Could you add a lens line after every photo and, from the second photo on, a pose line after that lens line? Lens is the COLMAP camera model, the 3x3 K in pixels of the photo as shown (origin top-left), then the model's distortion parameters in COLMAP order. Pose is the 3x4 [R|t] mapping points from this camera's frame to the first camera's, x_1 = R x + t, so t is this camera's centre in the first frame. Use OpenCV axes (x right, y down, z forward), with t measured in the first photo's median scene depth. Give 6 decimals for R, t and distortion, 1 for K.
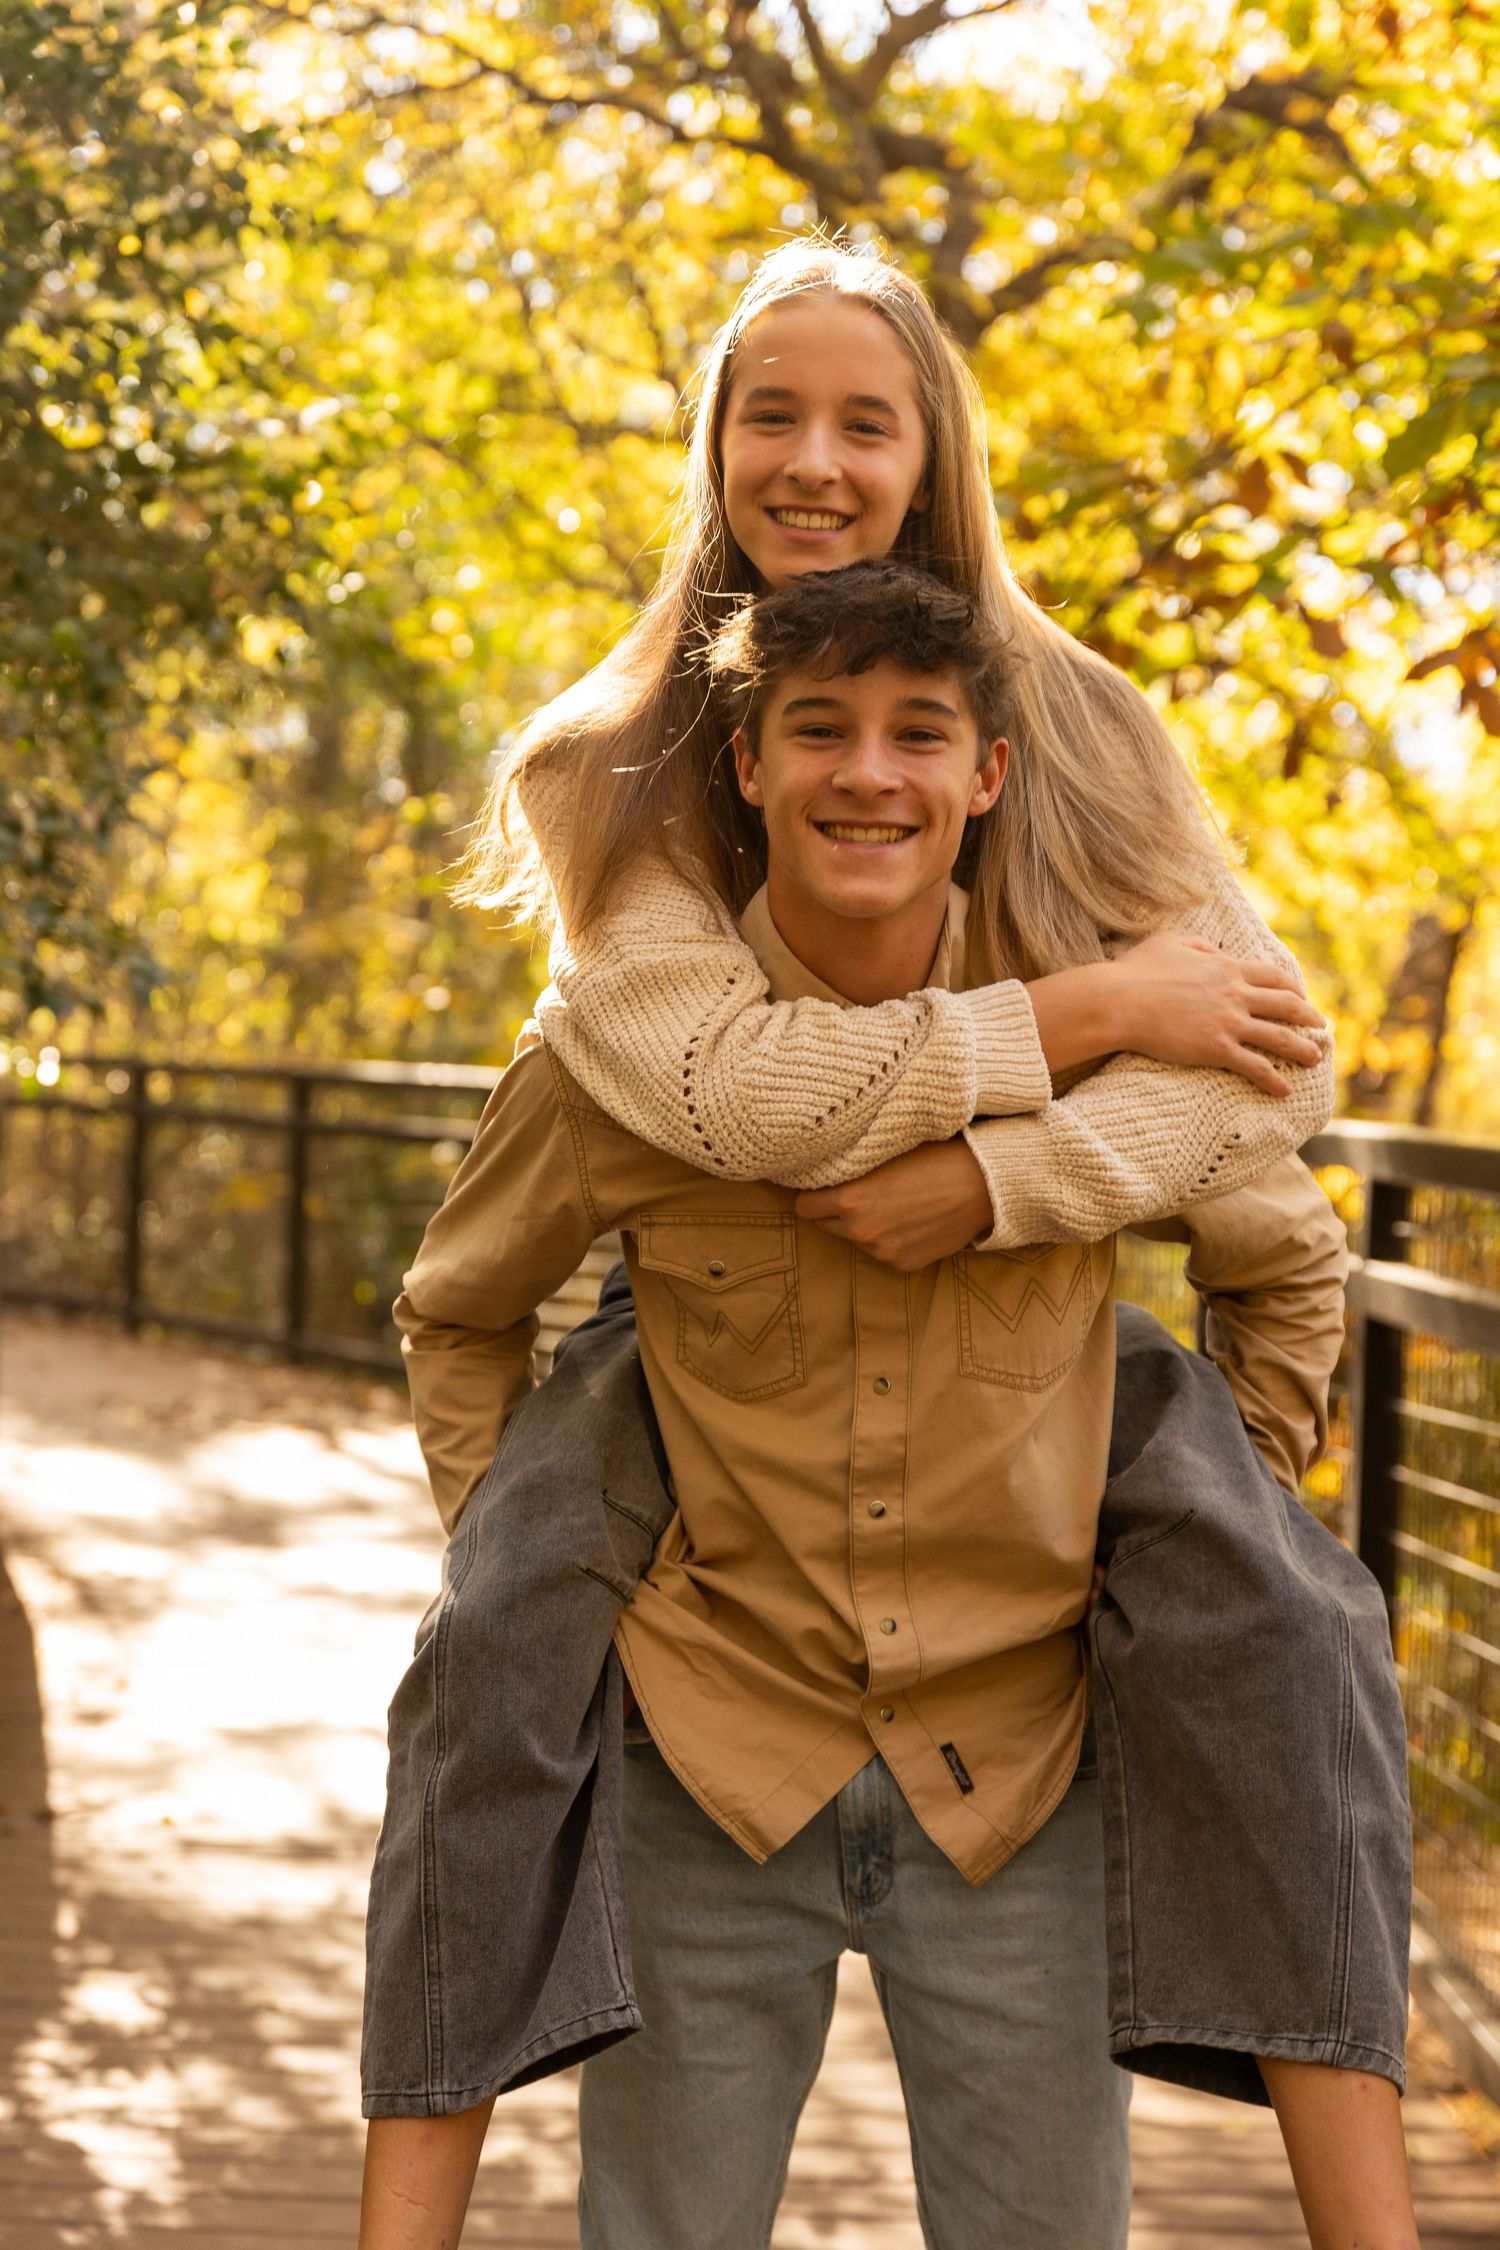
lens RADIAL K [[3739.9, 0, 750.0], [0, 3739.9, 1125.0], [0, 0, 1]] dist [0.013948, 0.028914]
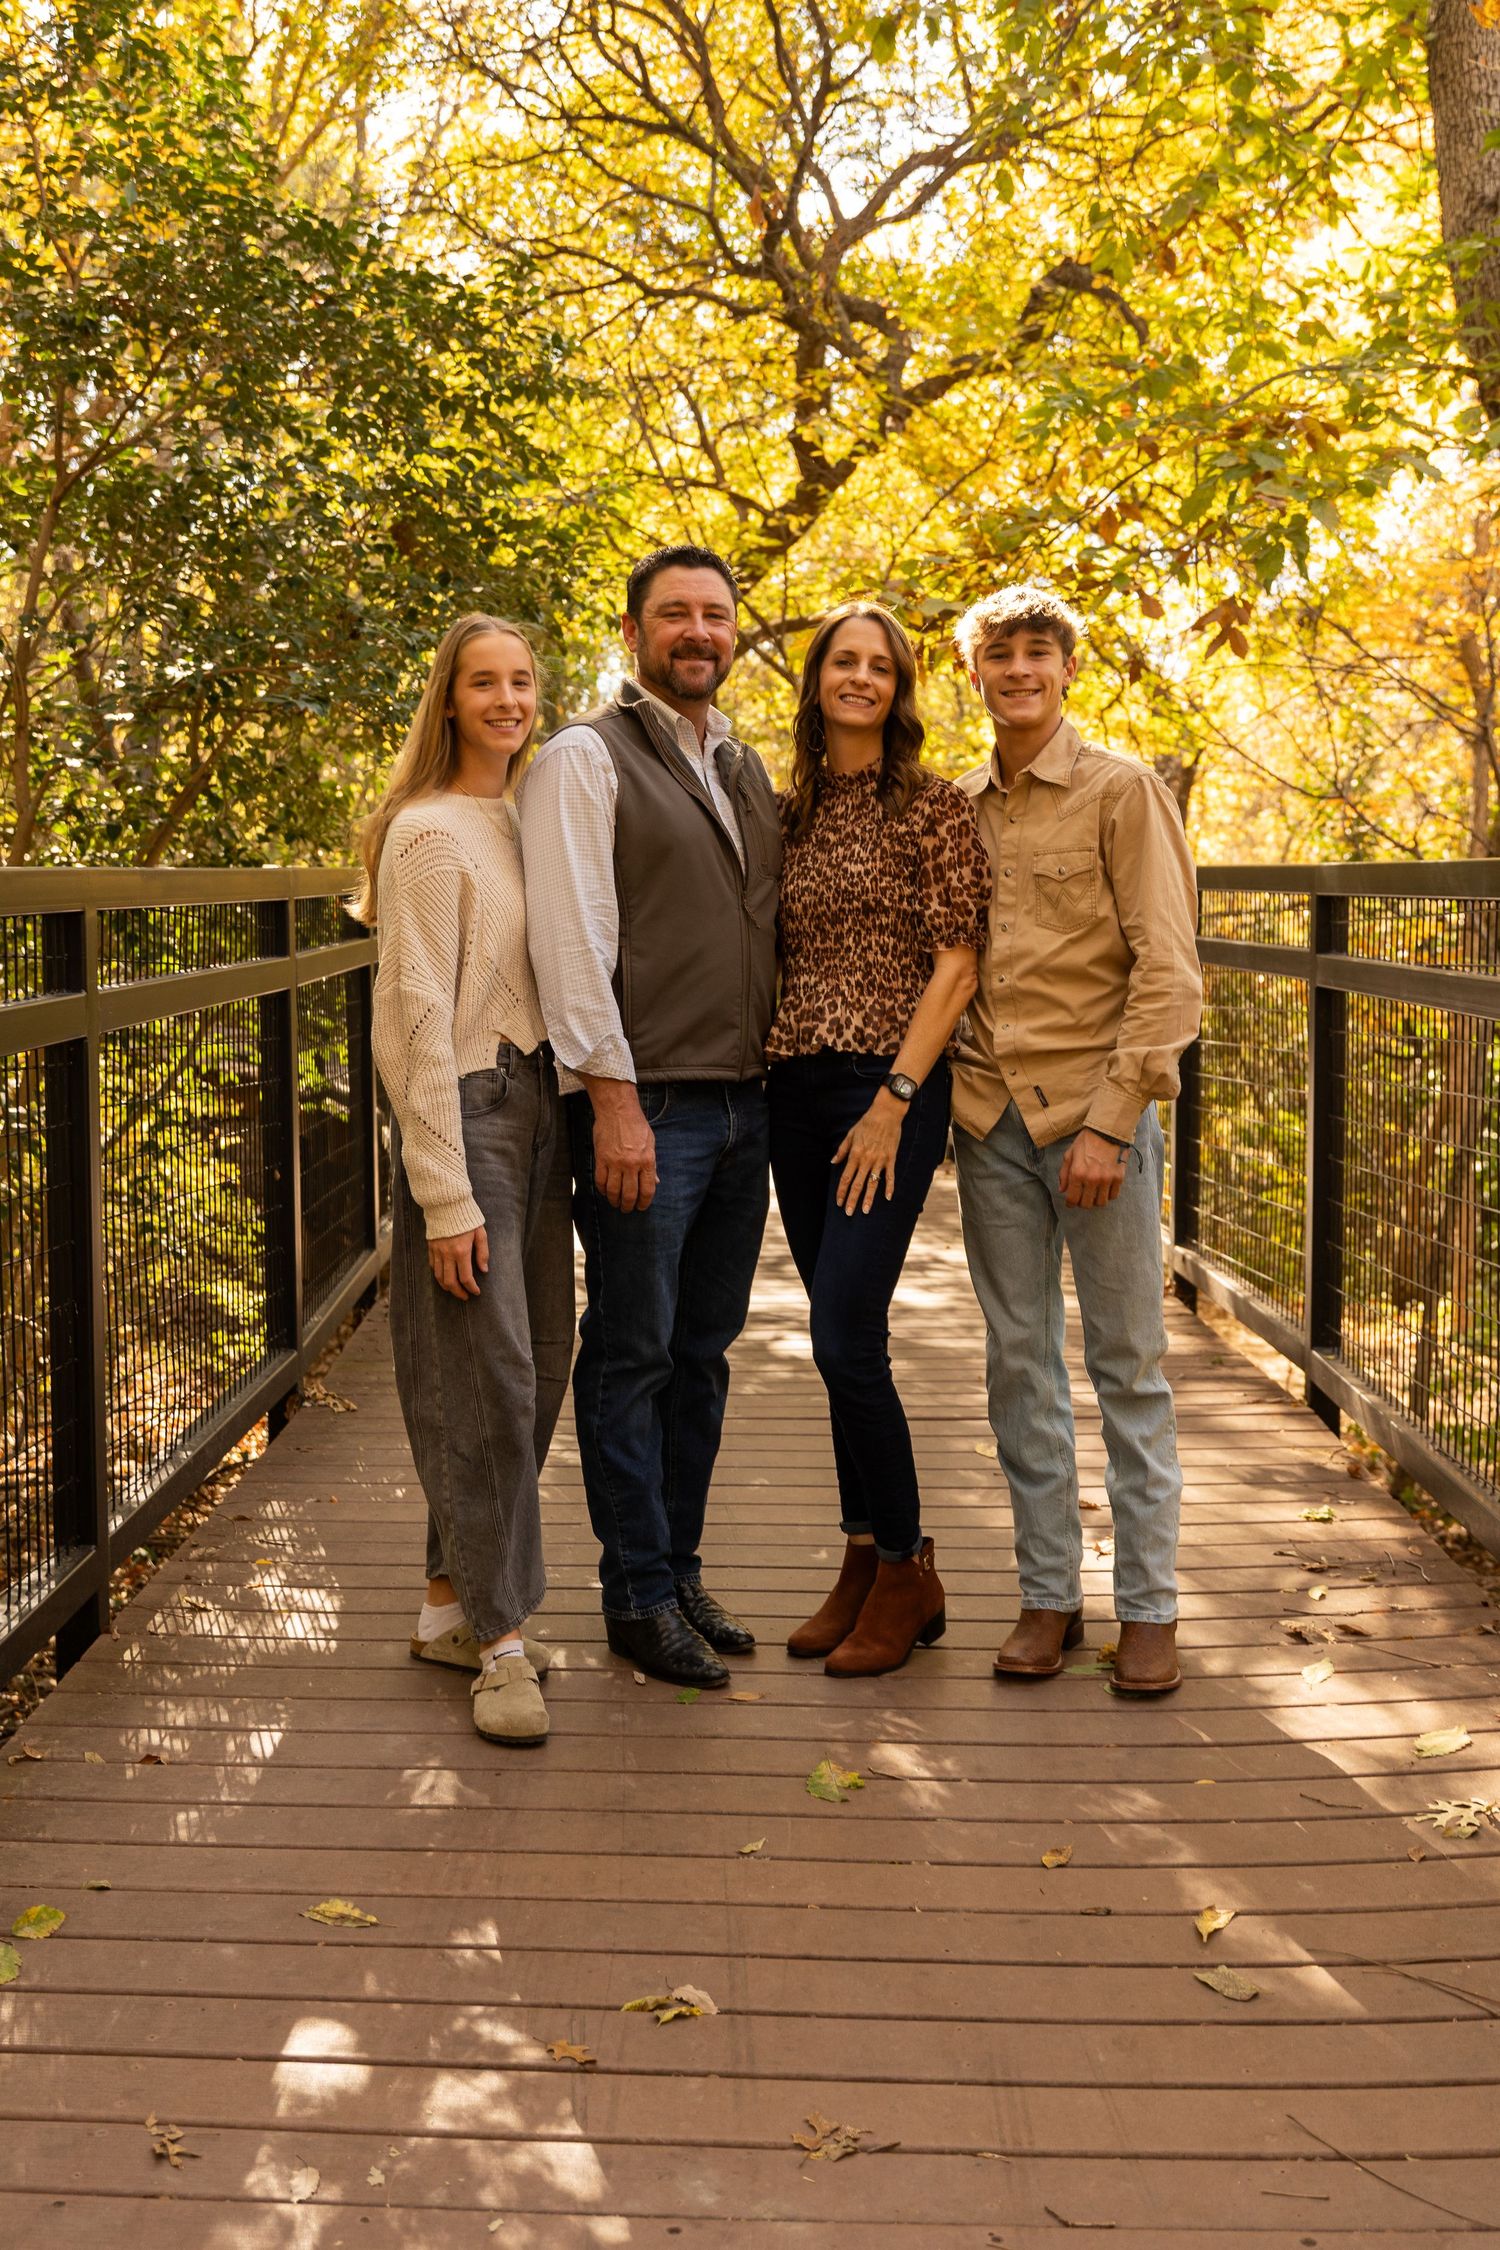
lens RADIAL K [[2563.0, 0, 750.0], [0, 2563.0, 1125.0], [0, 0, 1]] dist [-0.008056, 0.015523]
pose [[0.999040, -0.037300, 0.022981, -0.071340], [0.035523, 0.996671, 0.073382, 0.024225], [-0.025641, -0.072495, 0.997039, -0.250069]]
